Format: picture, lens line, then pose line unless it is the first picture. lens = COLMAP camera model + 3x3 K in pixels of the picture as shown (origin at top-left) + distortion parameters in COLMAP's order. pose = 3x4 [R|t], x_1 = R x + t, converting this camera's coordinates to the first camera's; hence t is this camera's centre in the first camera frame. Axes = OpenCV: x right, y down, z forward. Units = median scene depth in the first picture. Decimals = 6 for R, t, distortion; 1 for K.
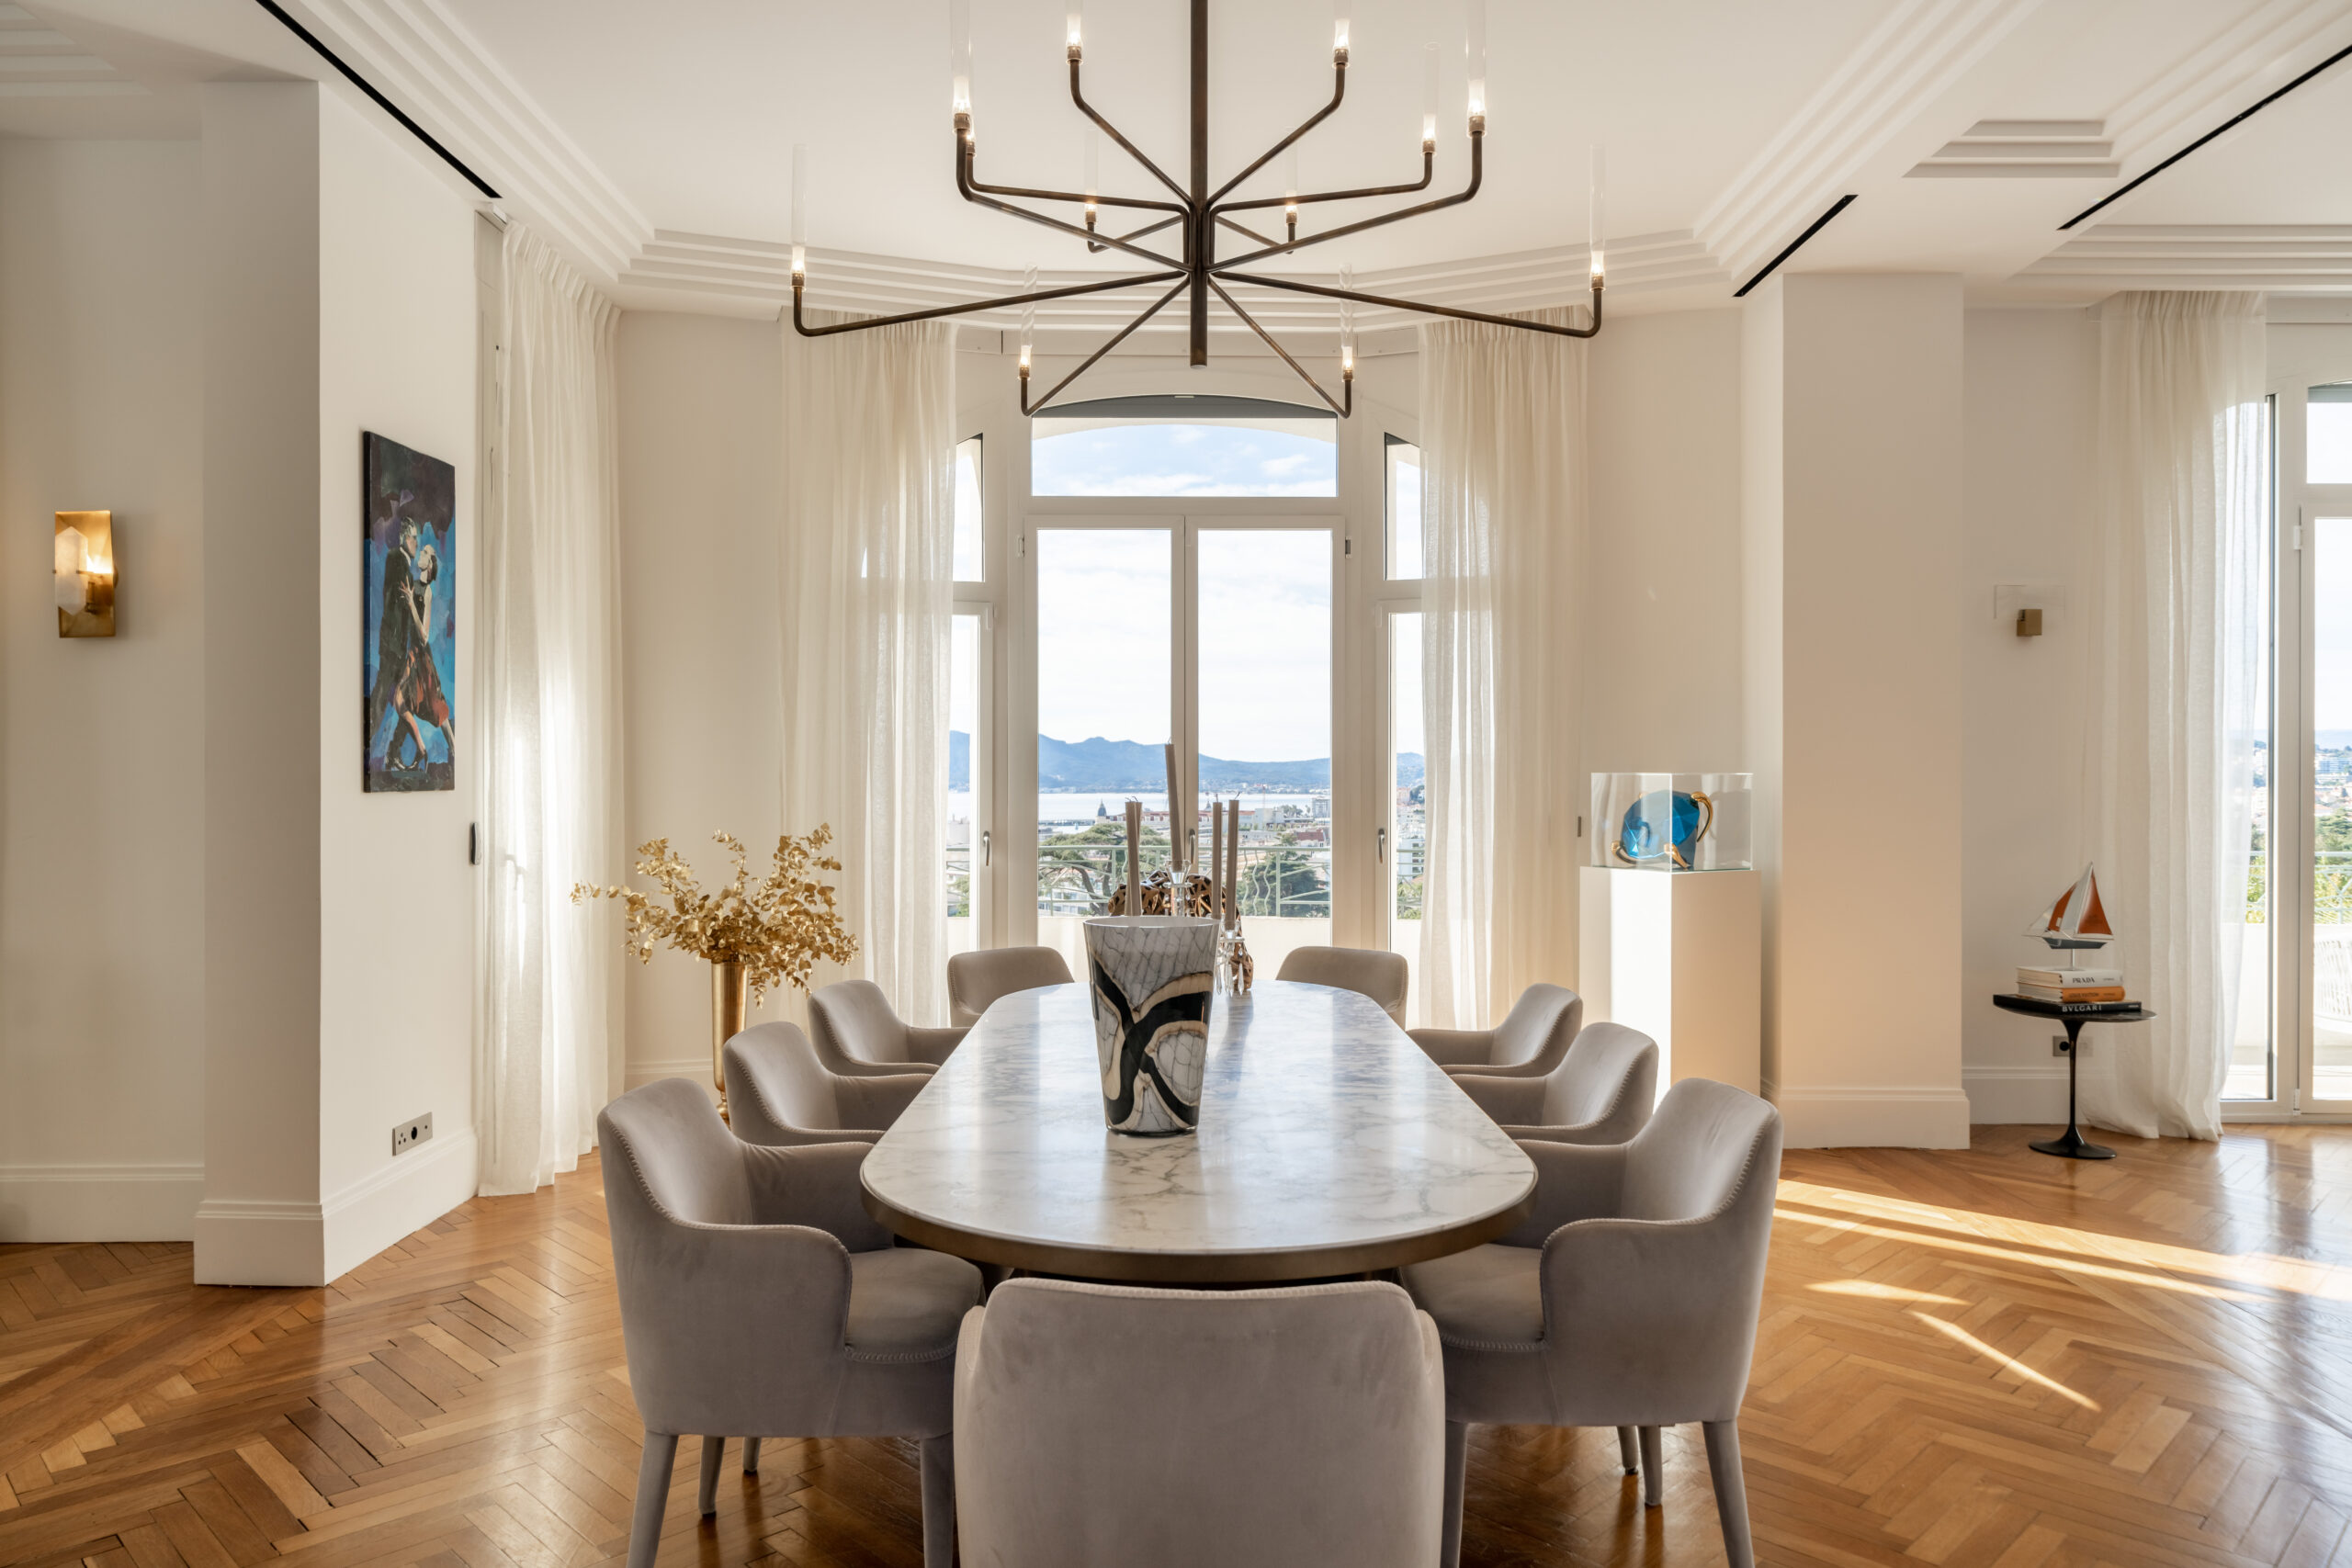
lens RADIAL K [[1525.2, 0, 1161.4], [0, 1525.2, 783.2], [0, 0, 1]] dist [0.010480, -0.000997]
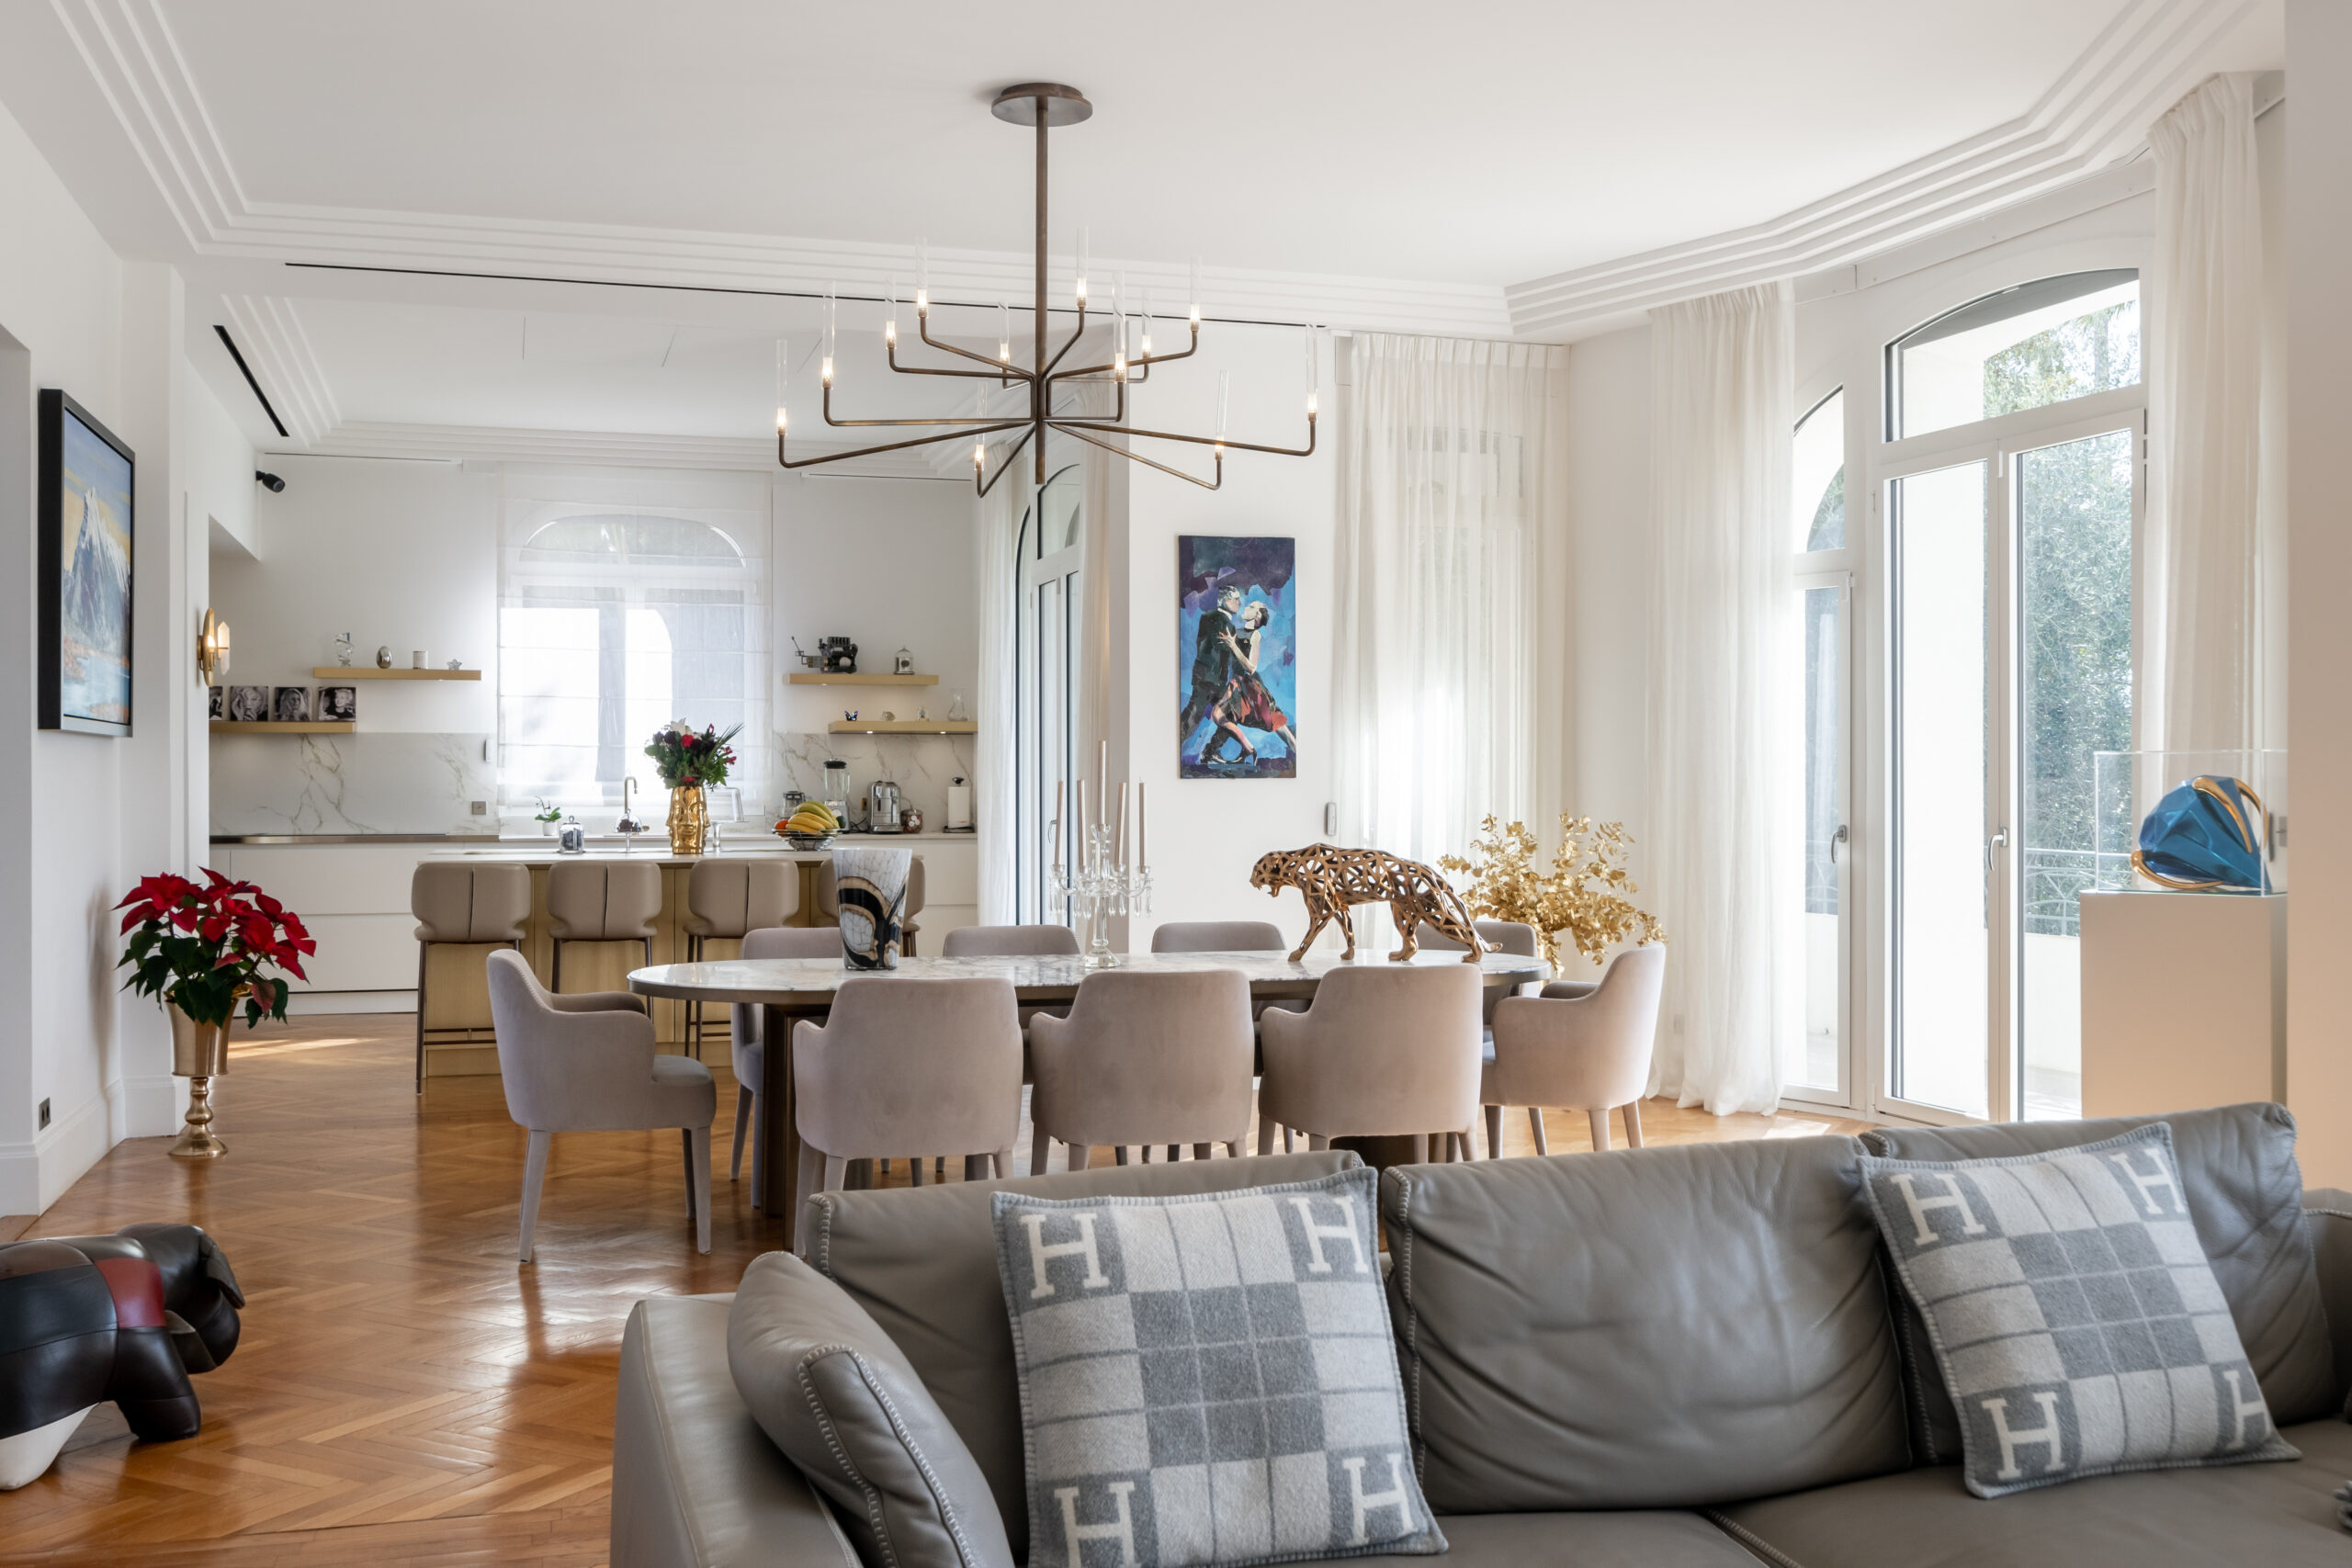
lens RADIAL K [[2170.6, 0, 1178.5], [0, 2170.6, 774.6], [0, 0, 1]] dist [0.003297, 0.000000]
pose [[0.301116, -0.004742, -0.953576, 1.136136], [0.000836, 0.999989, -0.004708, 0.009037], [0.953587, 0.000621, 0.301116, 0.277737]]
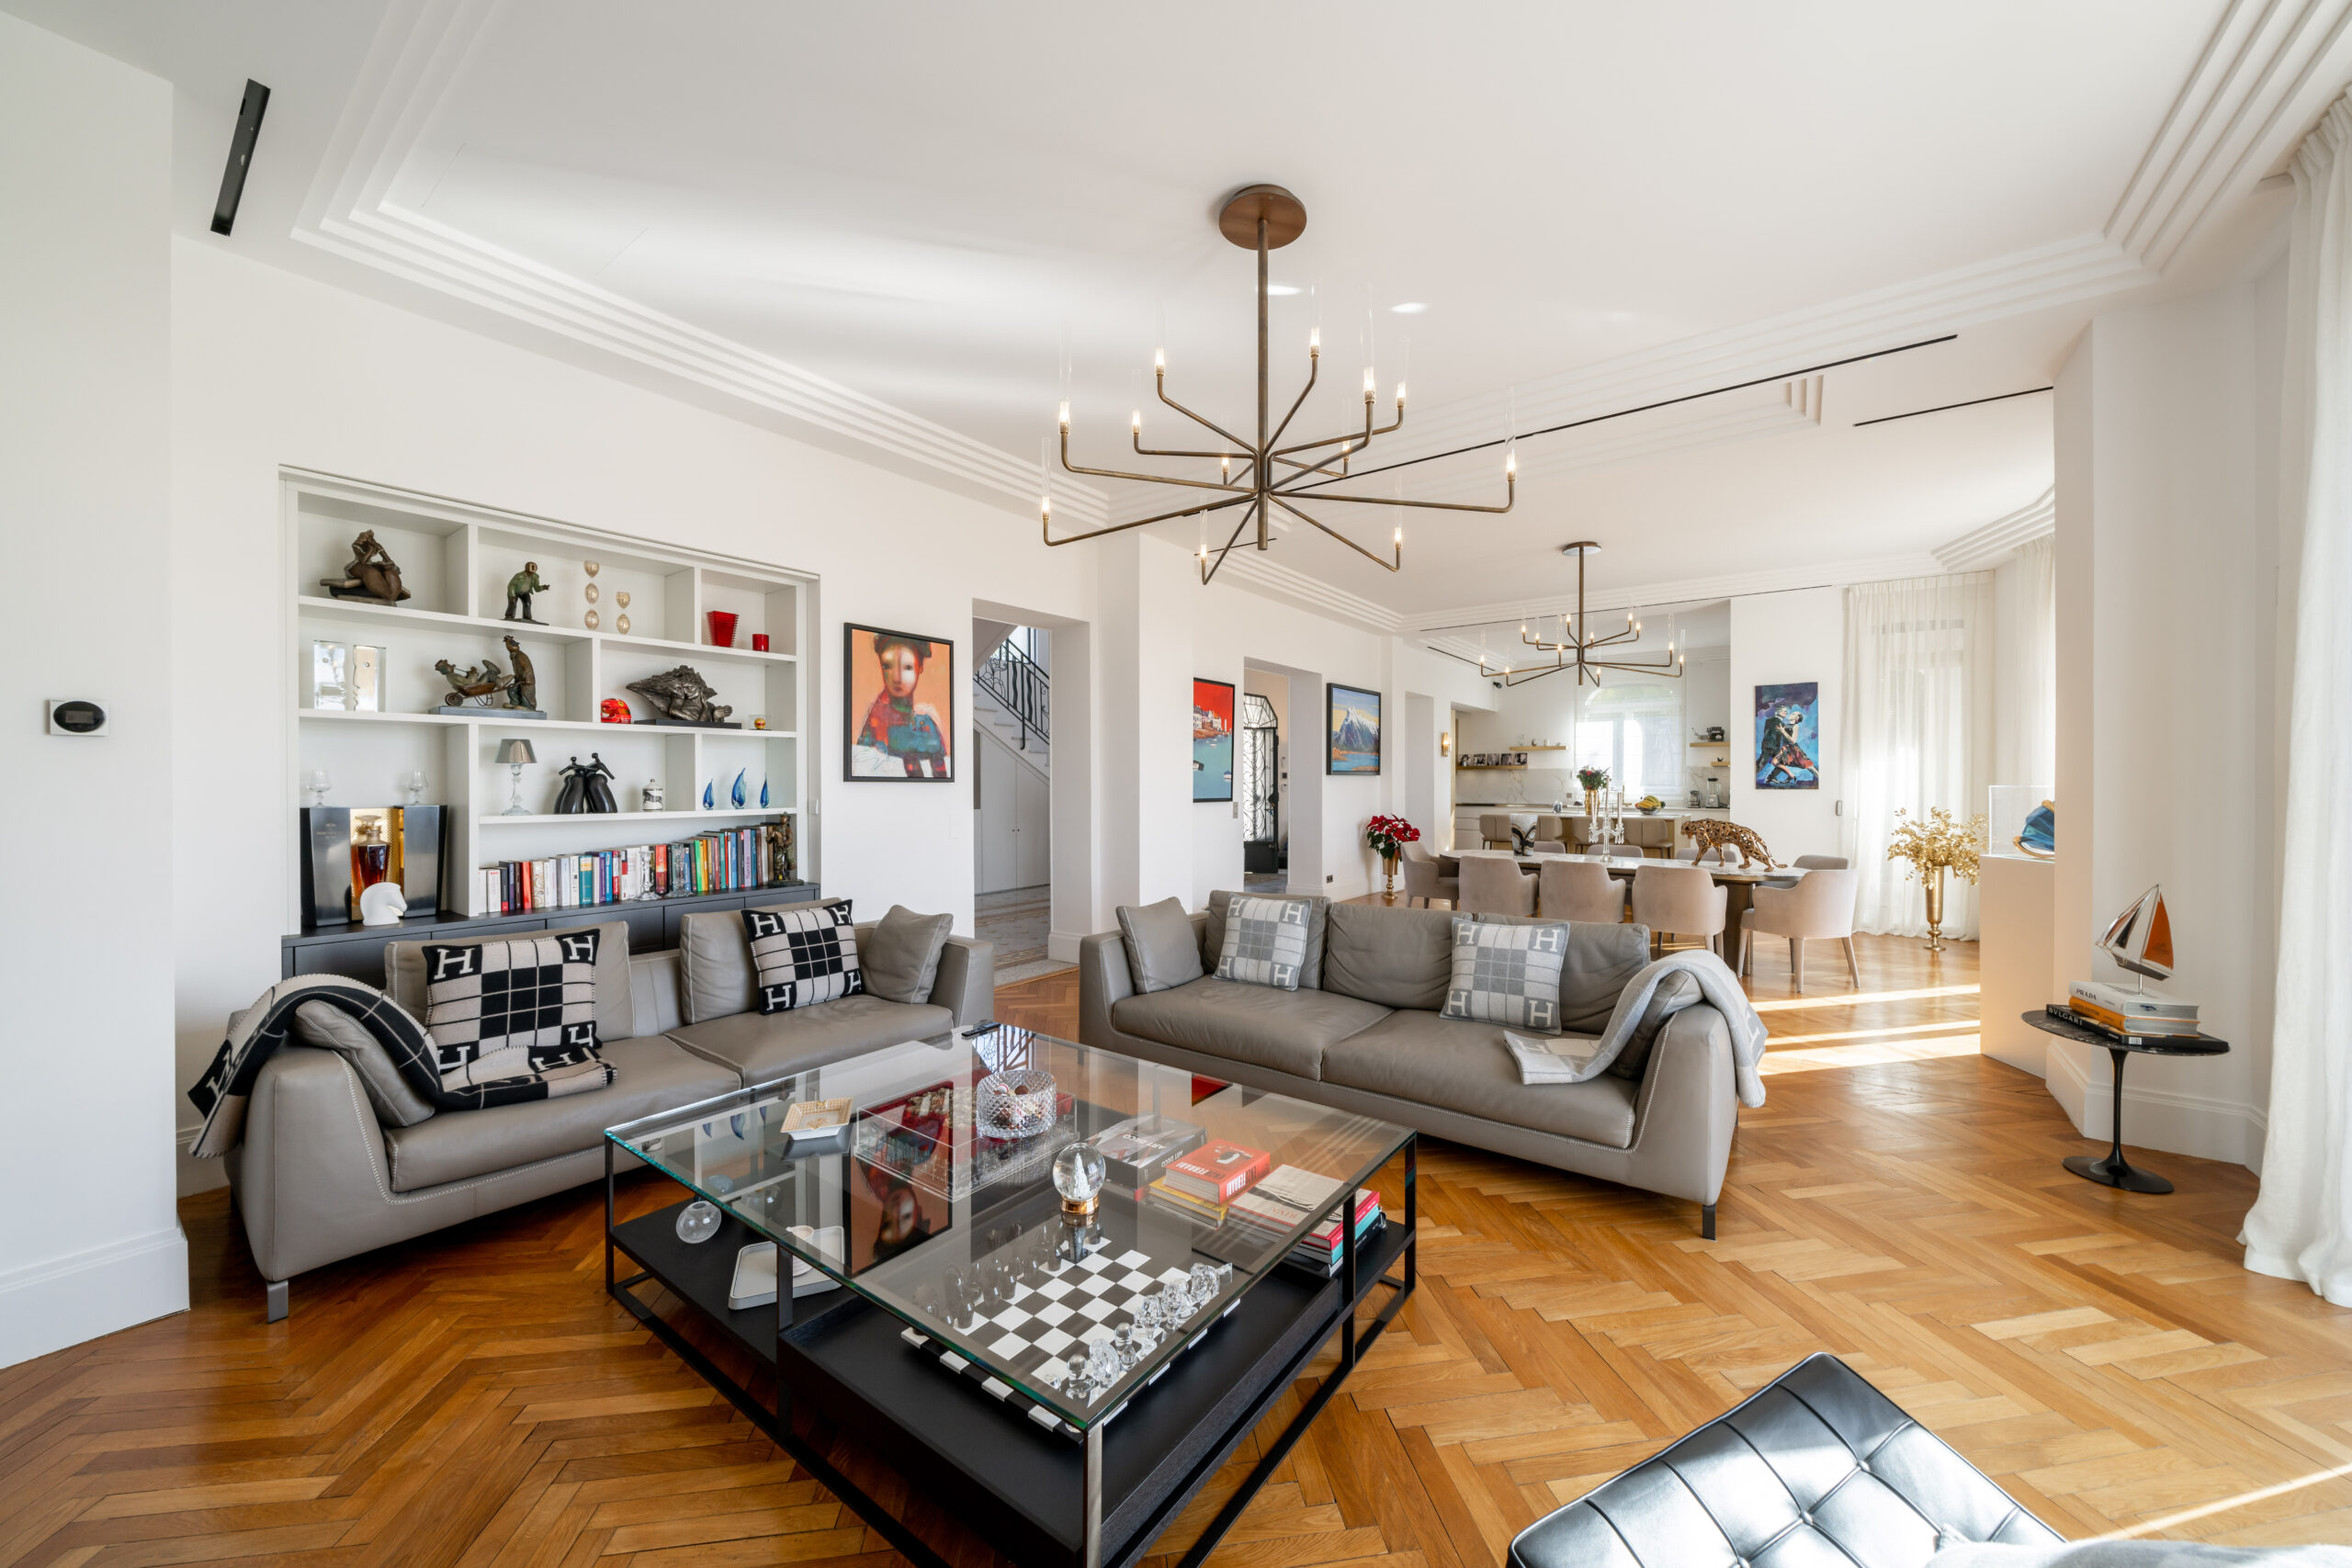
lens RADIAL K [[846.1, 0, 1233.8], [0, 846.1, 787.1], [0, 0, 1]] dist [0.000412, 0.000248]
pose [[-0.557019, 0.006903, -0.830471, 1.347317], [0.000166, 0.999966, 0.008200, -0.011233], [0.830500, 0.004430, -0.557001, 0.830051]]
